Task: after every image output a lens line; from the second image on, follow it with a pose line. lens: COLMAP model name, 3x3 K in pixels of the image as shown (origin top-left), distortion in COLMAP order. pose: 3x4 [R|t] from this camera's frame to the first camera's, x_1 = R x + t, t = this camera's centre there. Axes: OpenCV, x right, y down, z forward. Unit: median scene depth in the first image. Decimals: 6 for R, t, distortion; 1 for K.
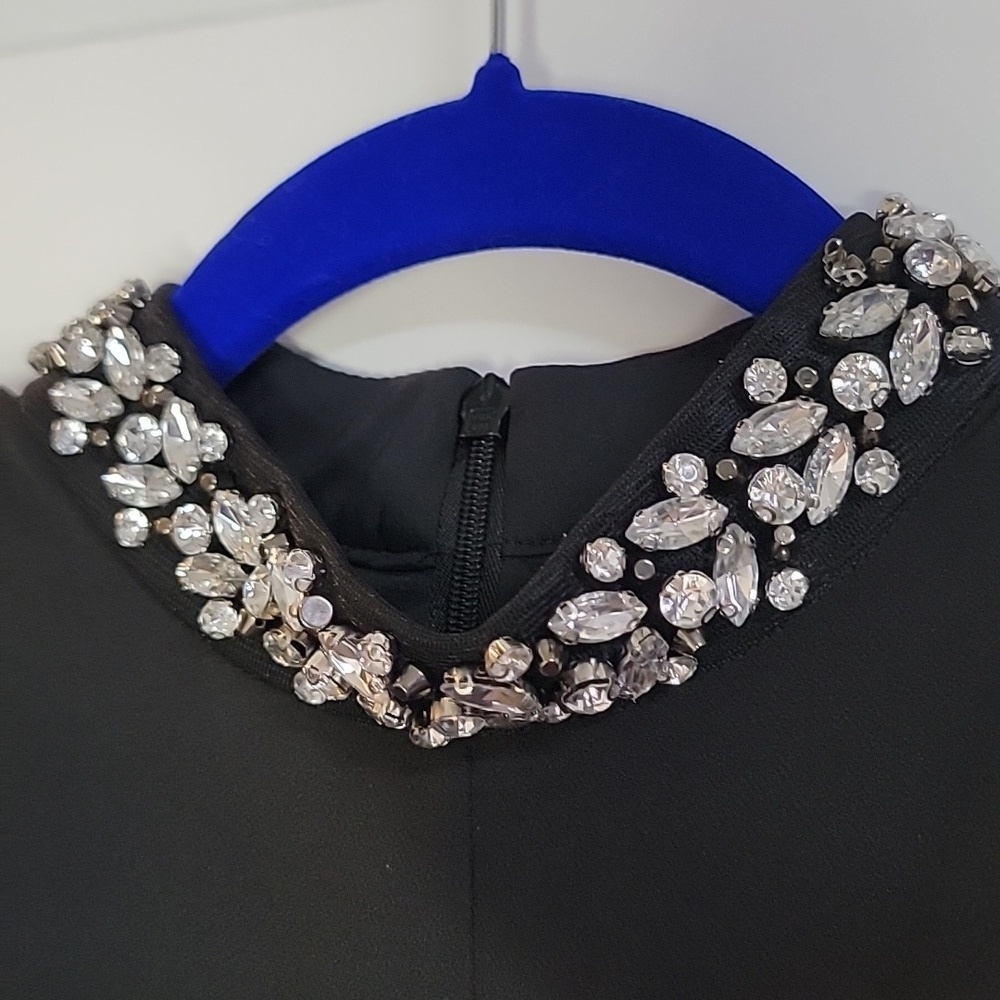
lens RADIAL K [[1534.9, 0, 500.0], [0, 1534.9, 500.0], [0, 0, 1]] dist [0.001922, -0.094025]
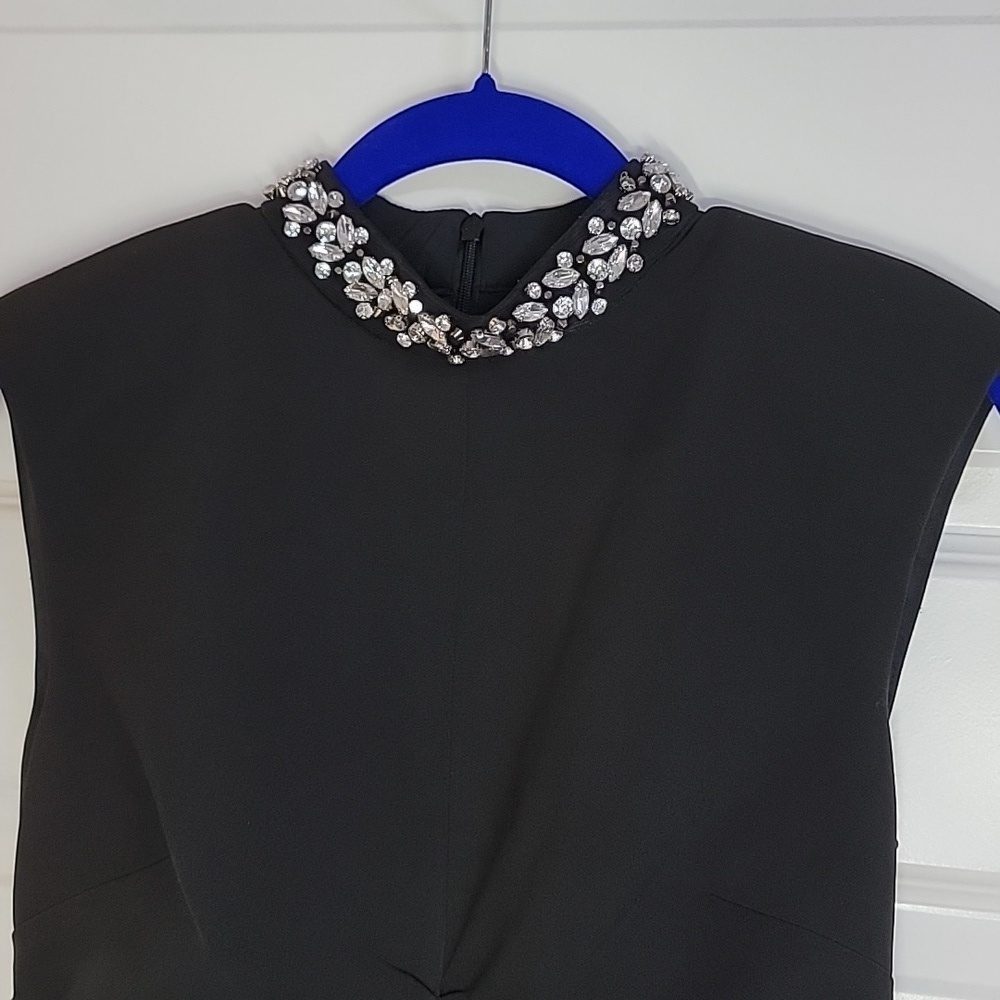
lens RADIAL K [[1534.9, 0, 500.0], [0, 1534.9, 500.0], [0, 0, 1]] dist [0.001922, -0.094025]
pose [[0.984014, 0.030261, 0.175499, -0.430722], [-0.052411, 0.991023, 0.122986, 0.072212], [-0.170202, -0.130218, 0.976767, -1.582407]]
